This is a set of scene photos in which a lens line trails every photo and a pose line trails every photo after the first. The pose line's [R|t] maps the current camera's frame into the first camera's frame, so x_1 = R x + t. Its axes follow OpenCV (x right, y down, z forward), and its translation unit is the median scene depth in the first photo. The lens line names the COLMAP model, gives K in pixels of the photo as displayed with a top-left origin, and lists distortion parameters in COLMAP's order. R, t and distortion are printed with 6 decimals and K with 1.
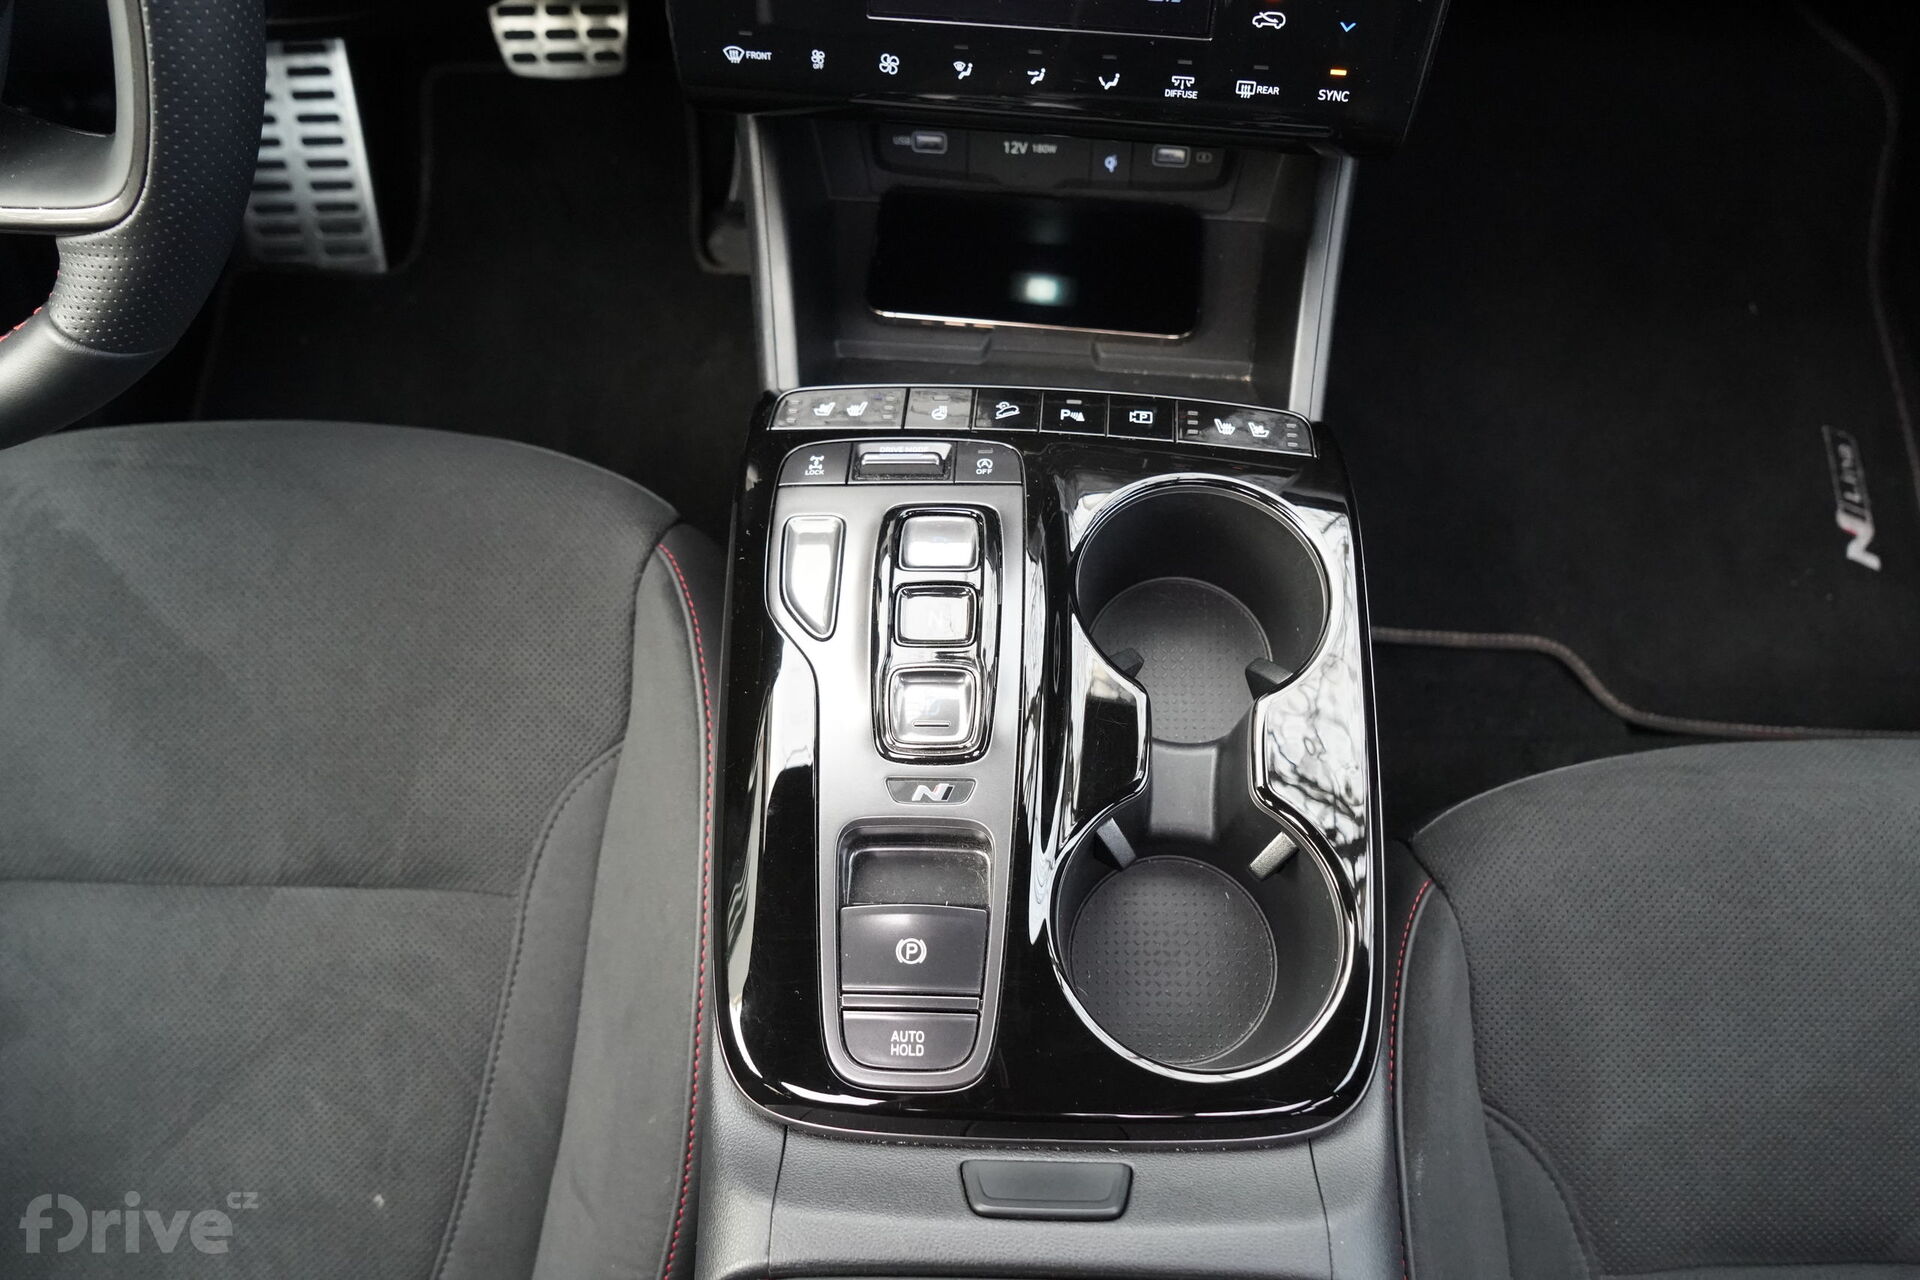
lens RADIAL K [[1297.5, 0, 960.0], [0, 1297.5, 640.0], [0, 0, 1]] dist [-0.012342, -0.000285]
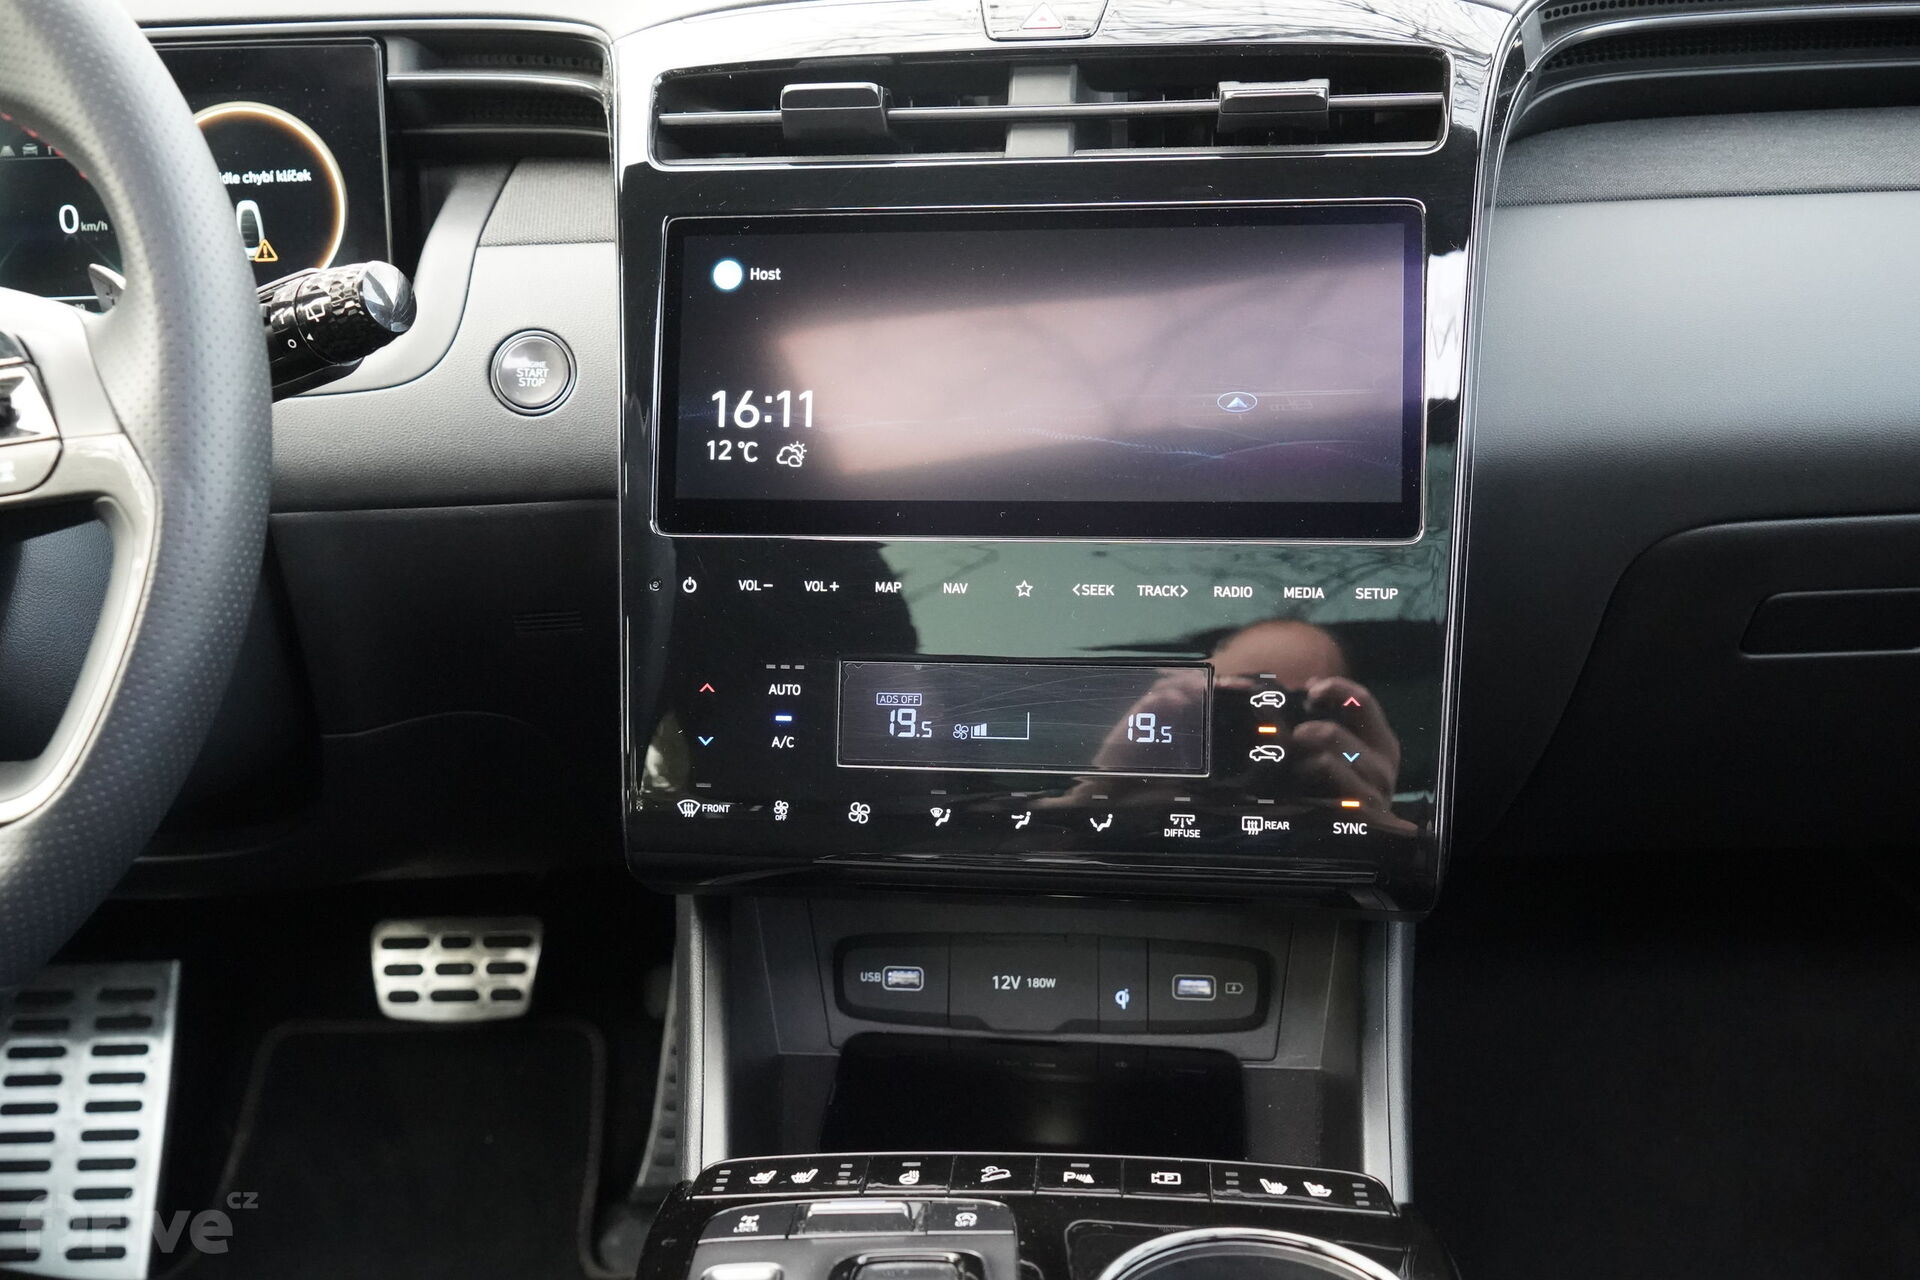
lens RADIAL K [[1932.2, 0, 960.0], [0, 1932.2, 640.0], [0, 0, 1]] dist [0.014056, 0.011643]
pose [[0.999991, -0.001015, 0.004097, 0.010401], [0.003500, 0.741792, -0.670621, 0.369191], [-0.002358, 0.670629, 0.741789, -0.086113]]
